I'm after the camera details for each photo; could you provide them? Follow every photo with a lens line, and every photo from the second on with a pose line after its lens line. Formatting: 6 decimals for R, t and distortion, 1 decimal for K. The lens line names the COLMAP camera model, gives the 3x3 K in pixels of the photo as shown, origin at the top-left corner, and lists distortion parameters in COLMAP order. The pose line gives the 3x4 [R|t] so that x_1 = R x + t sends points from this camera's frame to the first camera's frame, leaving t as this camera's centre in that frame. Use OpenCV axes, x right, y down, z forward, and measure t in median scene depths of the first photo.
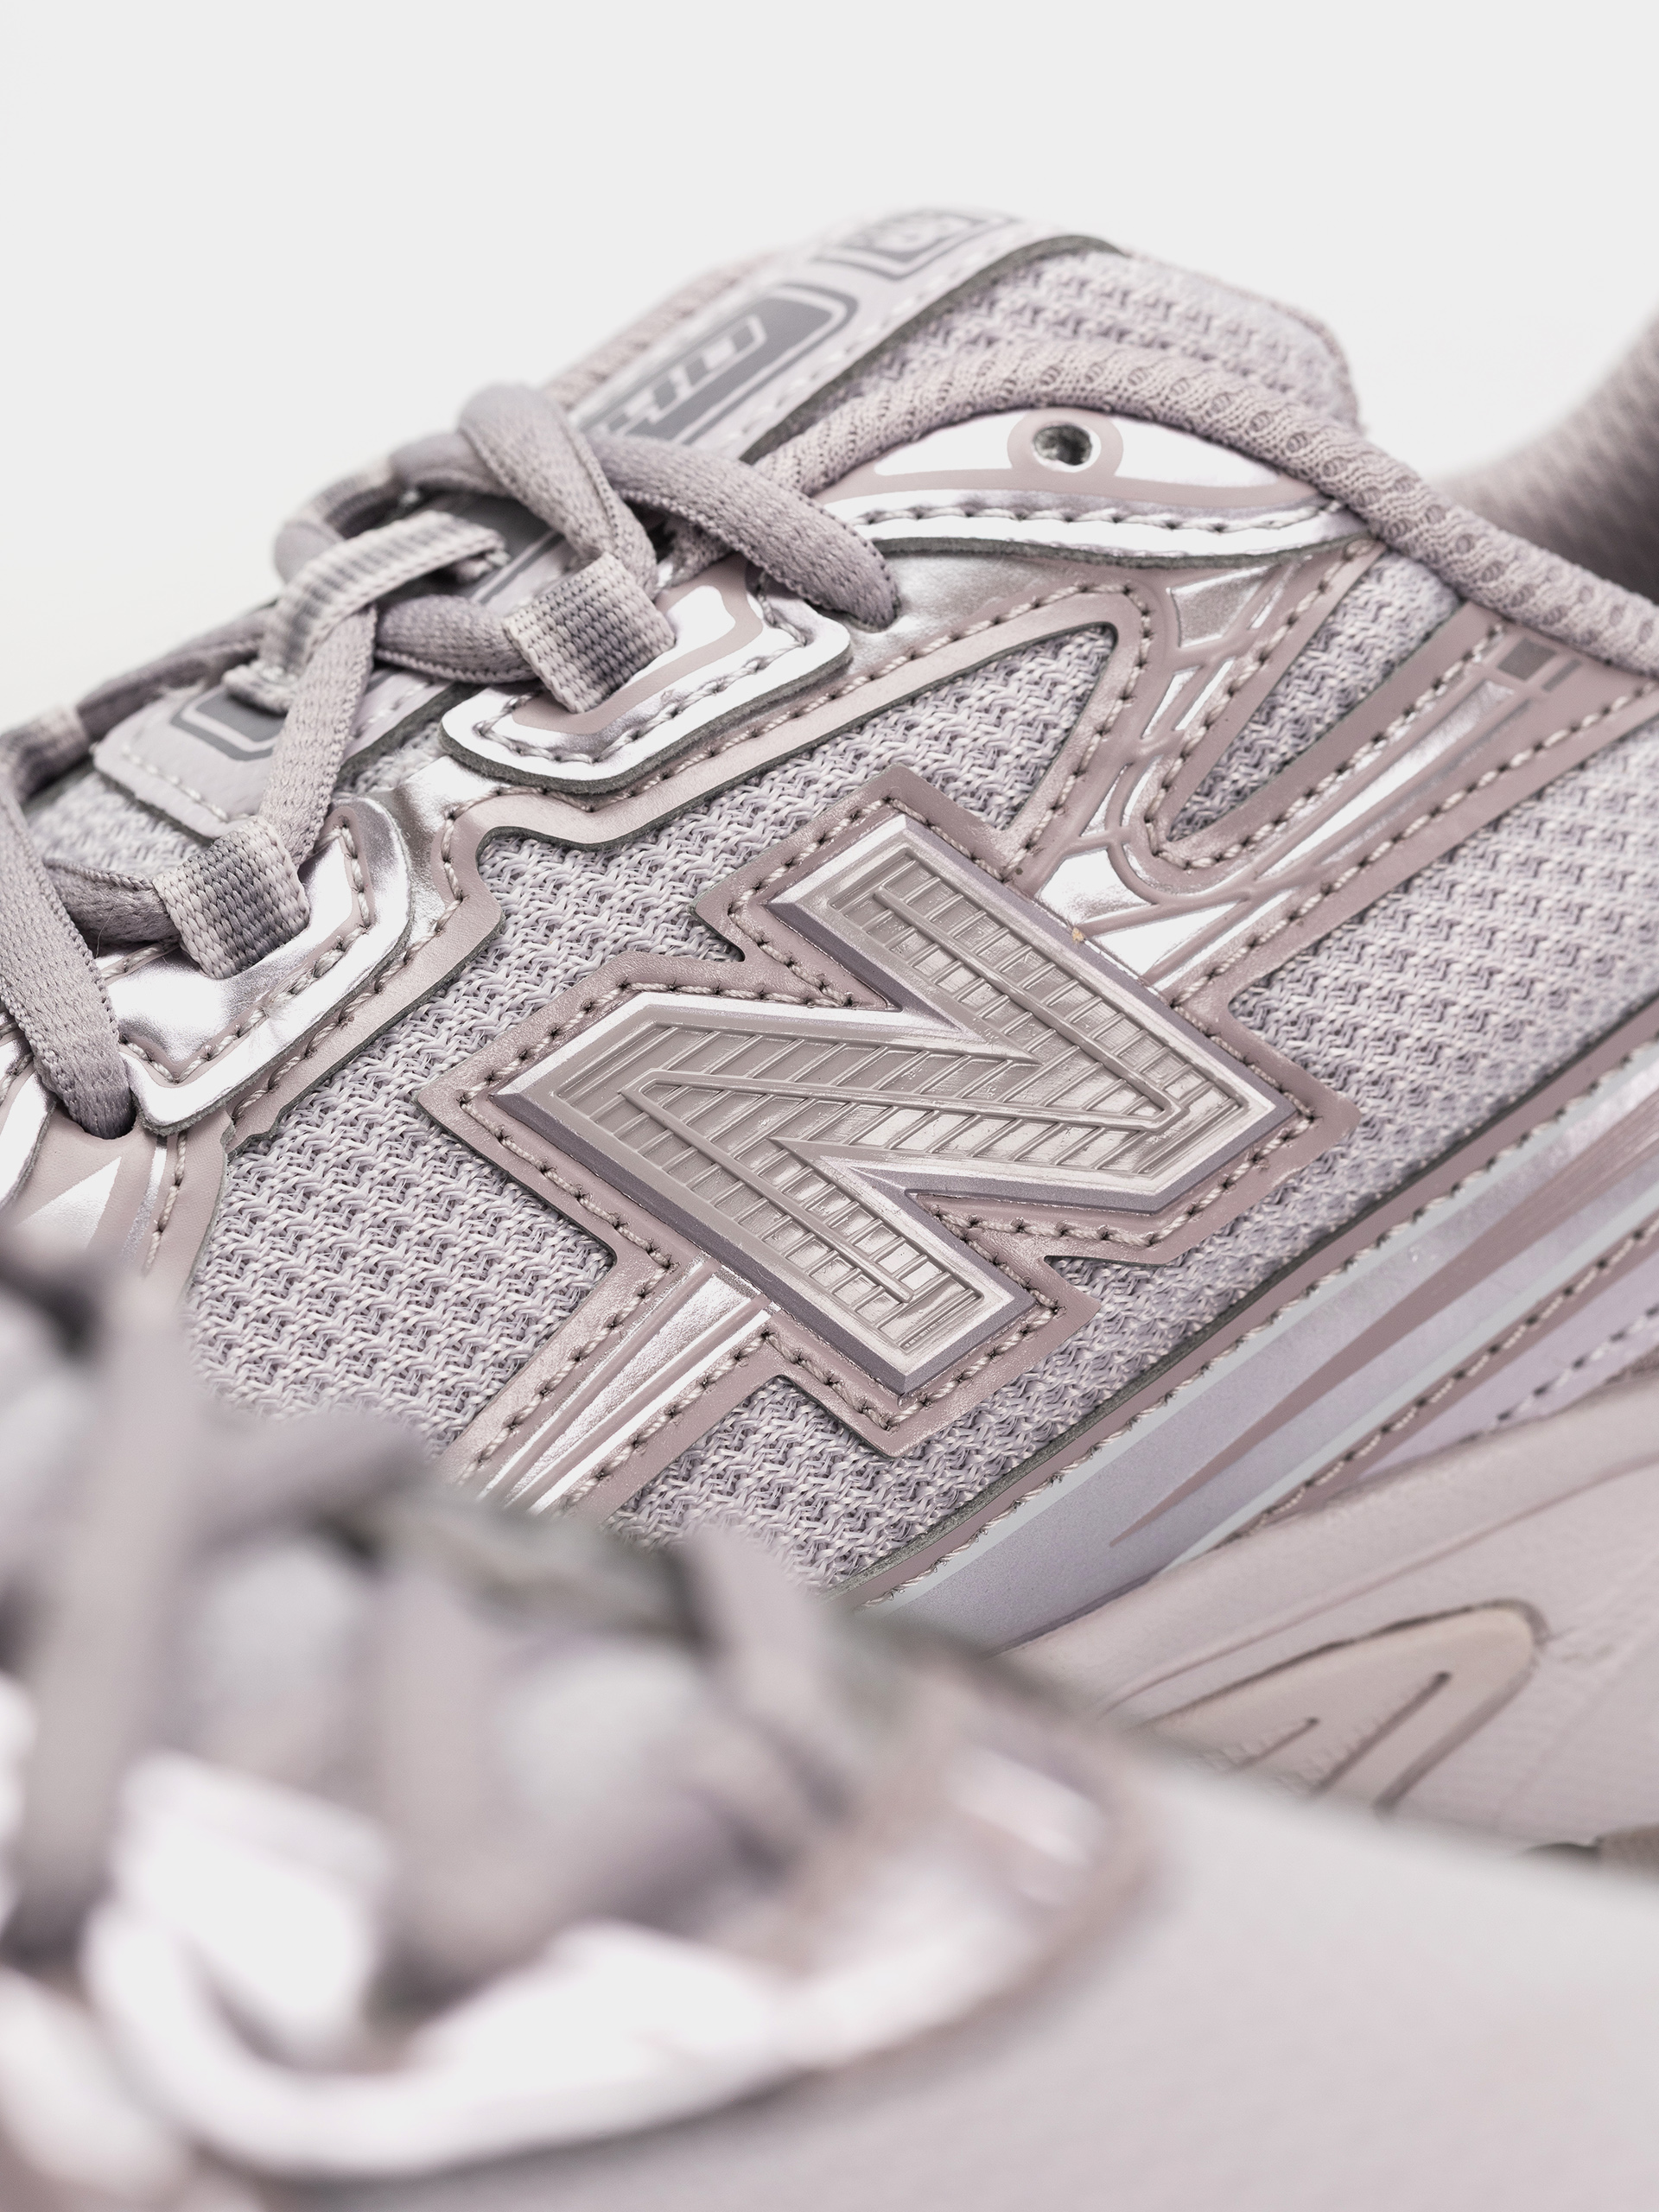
lens RADIAL K [[6582.3, 0, 829.5], [0, 6582.3, 1106.0], [0, 0, 1]] dist [0.107226, 0.355208]
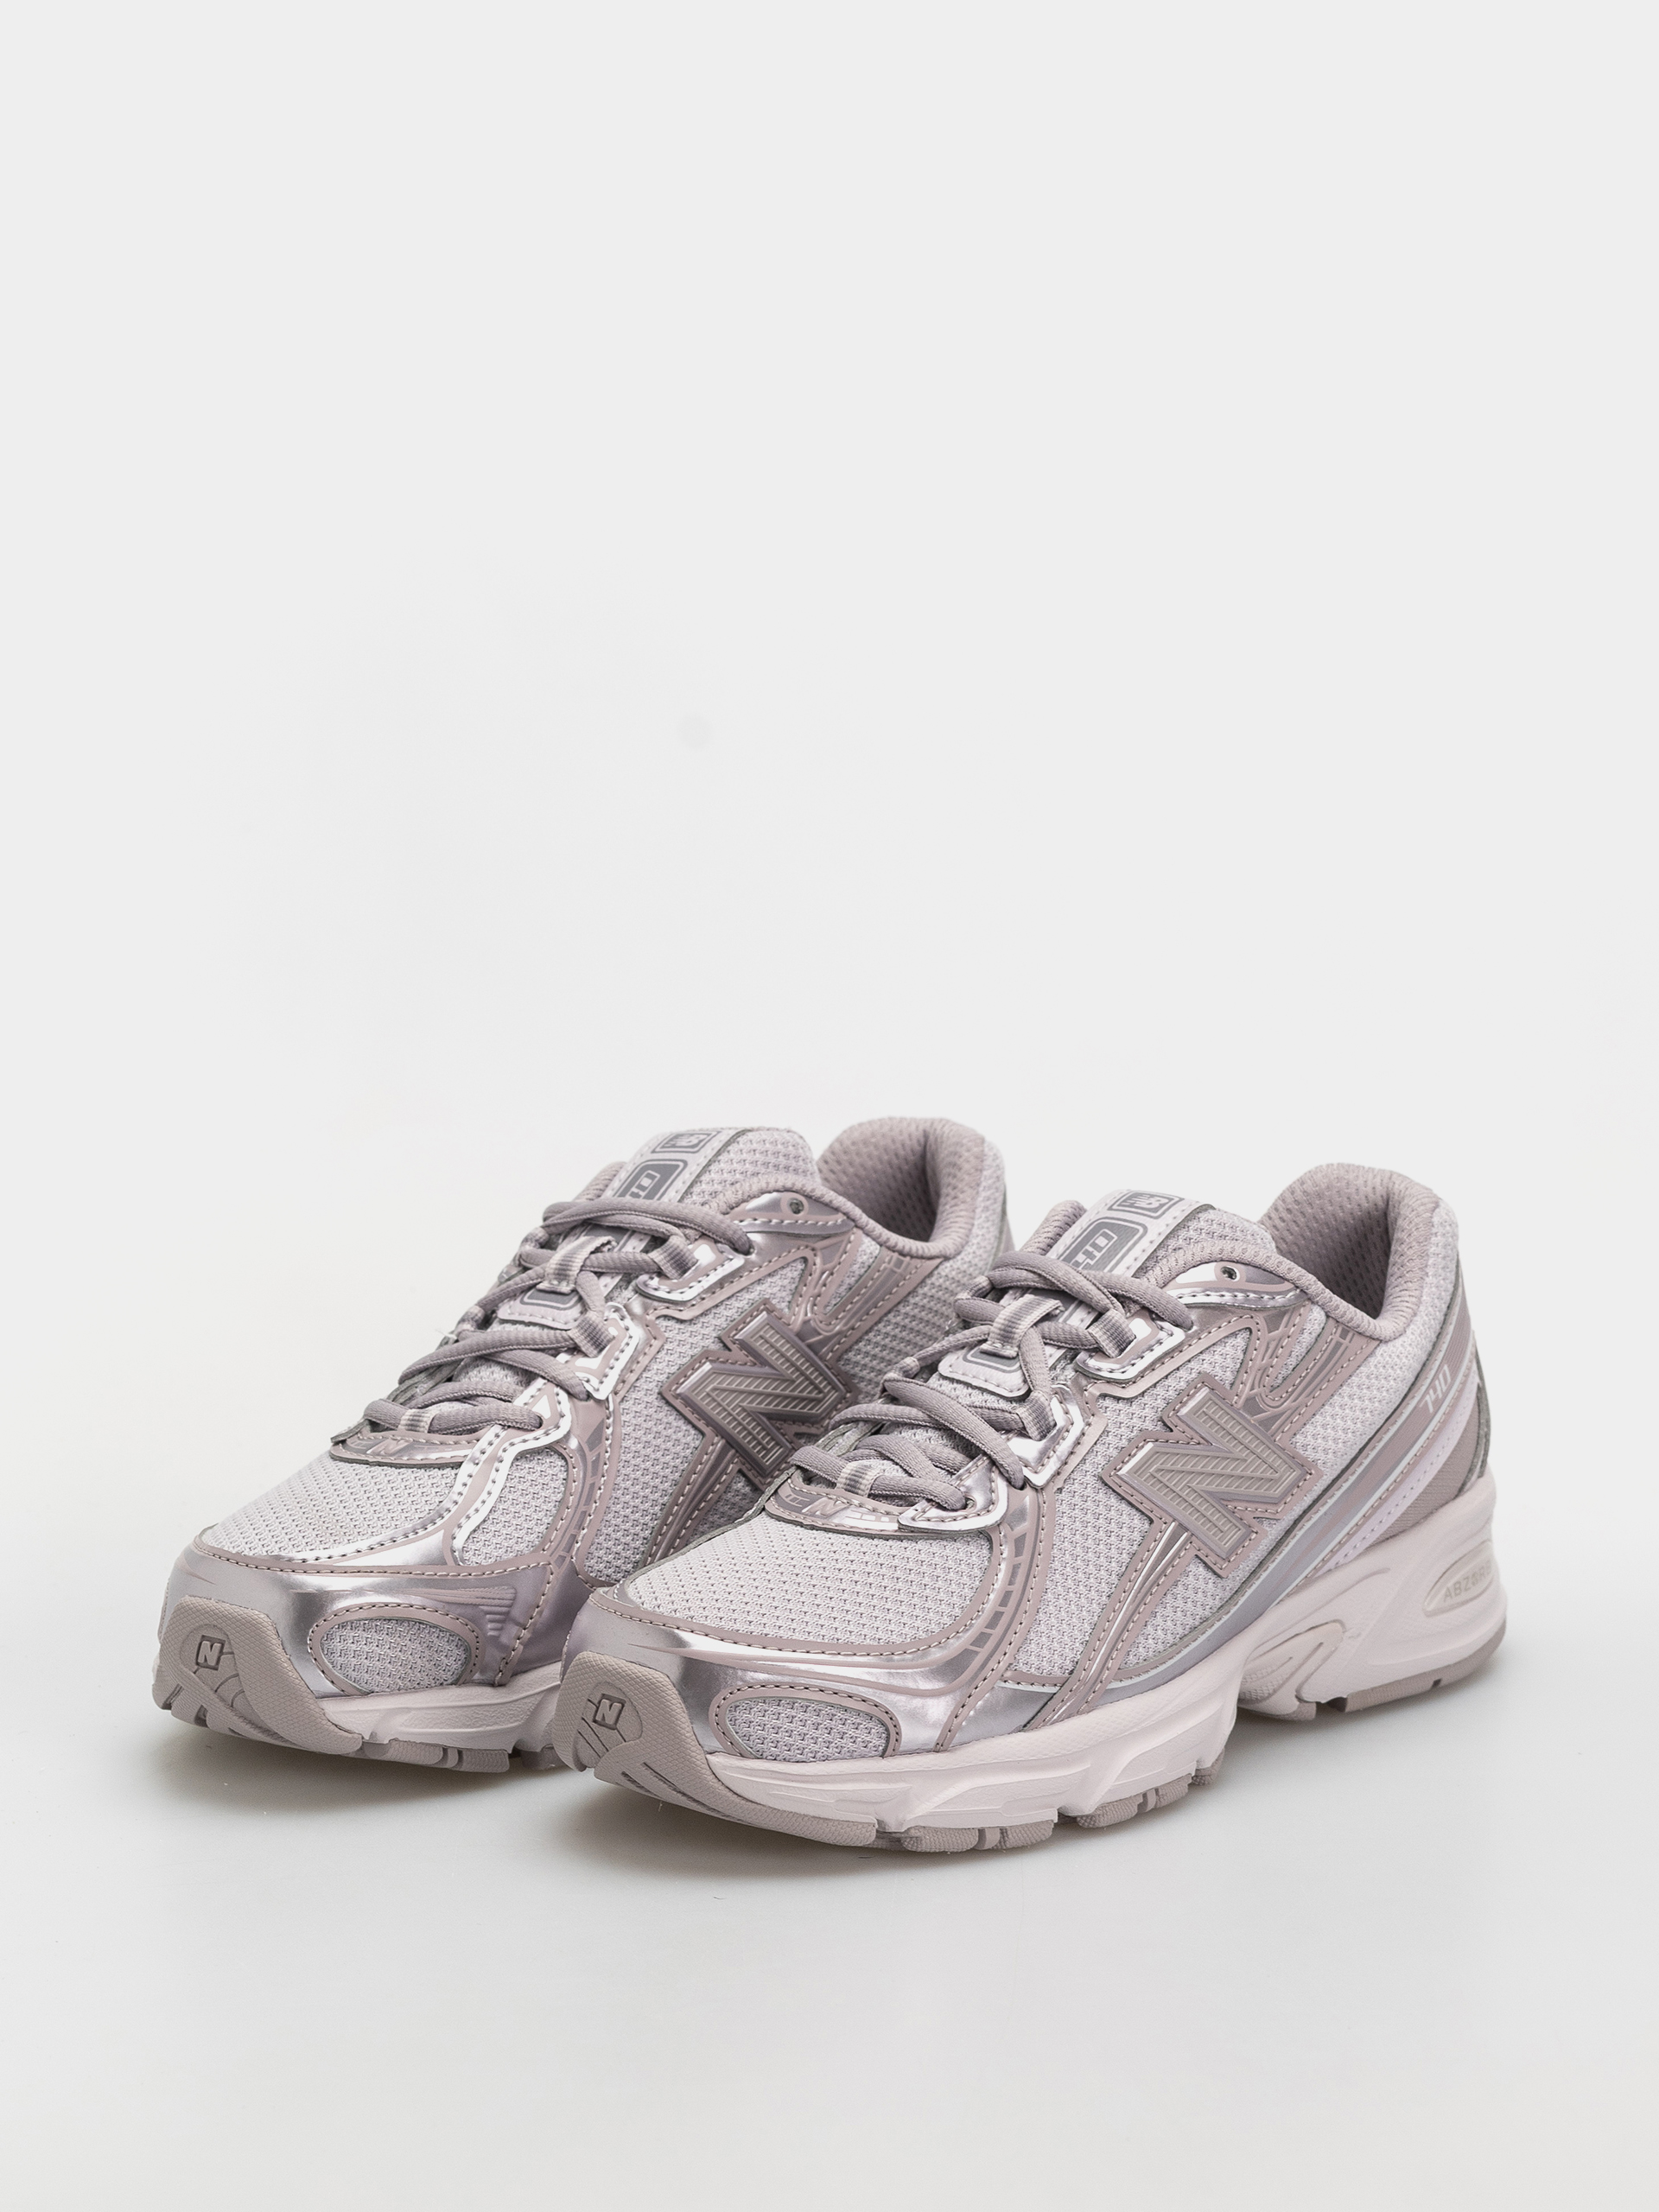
lens RADIAL K [[6582.3, 0, 829.5], [0, 6582.3, 1106.0], [0, 0, 1]] dist [0.107226, 0.355208]
pose [[0.909552, -0.005115, 0.415559, -1.542299], [0.026513, 0.998601, -0.045740, -0.038550], [-0.414744, 0.052621, 0.908415, -1.955703]]
